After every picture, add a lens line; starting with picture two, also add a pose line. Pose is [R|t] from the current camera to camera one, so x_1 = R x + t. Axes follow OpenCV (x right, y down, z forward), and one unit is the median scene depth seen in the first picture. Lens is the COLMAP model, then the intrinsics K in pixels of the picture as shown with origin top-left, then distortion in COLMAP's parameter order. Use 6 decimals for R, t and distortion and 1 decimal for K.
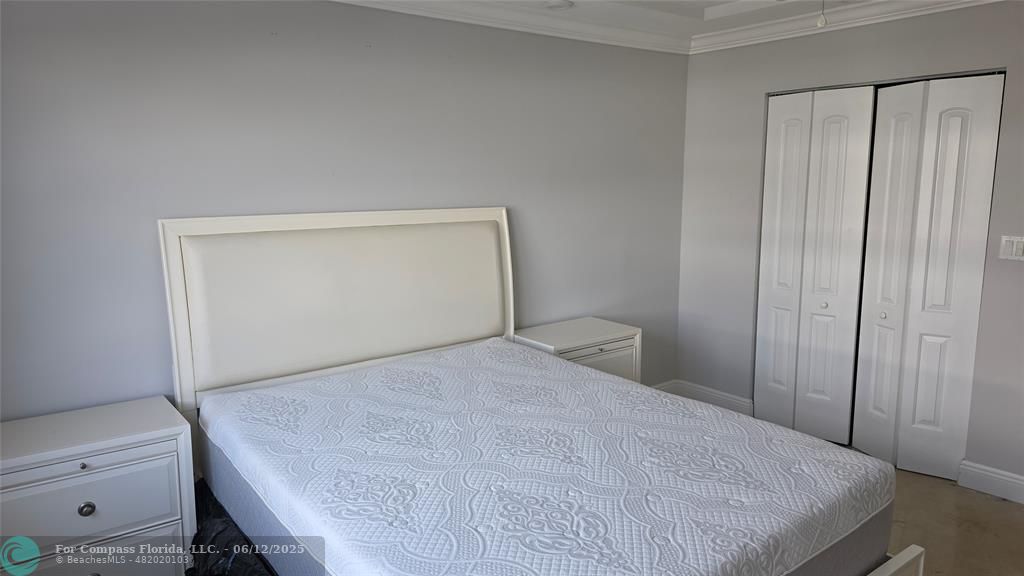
lens RADIAL K [[688.3, 0, 510.7], [0, 688.3, 283.3], [0, 0, 1]] dist [0.035313, -0.018044]
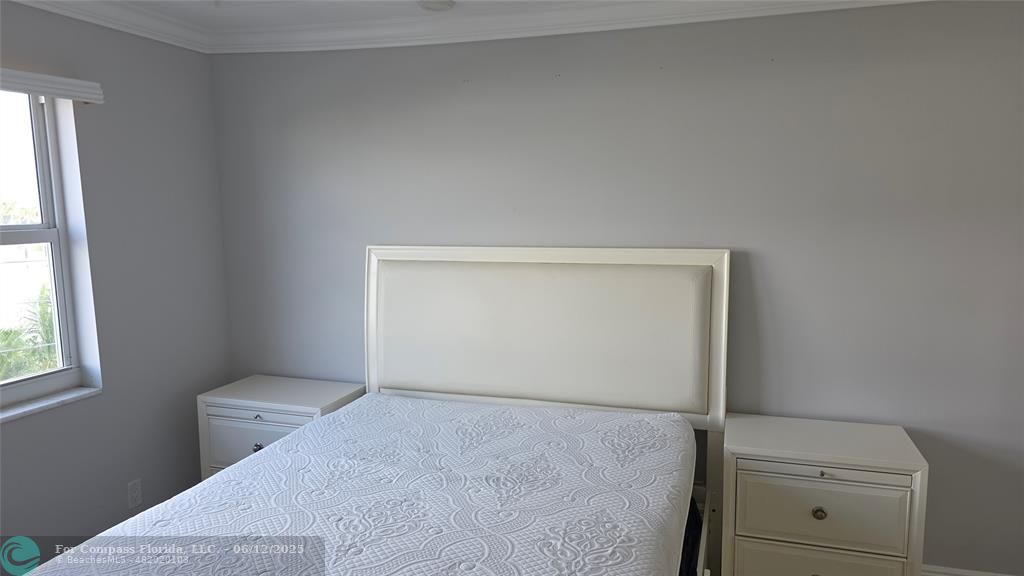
lens RADIAL K [[688.3, 0, 510.9], [0, 688.3, 295.1], [0, 0, 1]] dist [0.035313, -0.018044]
pose [[0.559532, 0.108840, -0.821631, 0.623603], [-0.119777, 0.991552, 0.049781, -0.088532], [0.820108, 0.070559, 0.567841, 0.469610]]
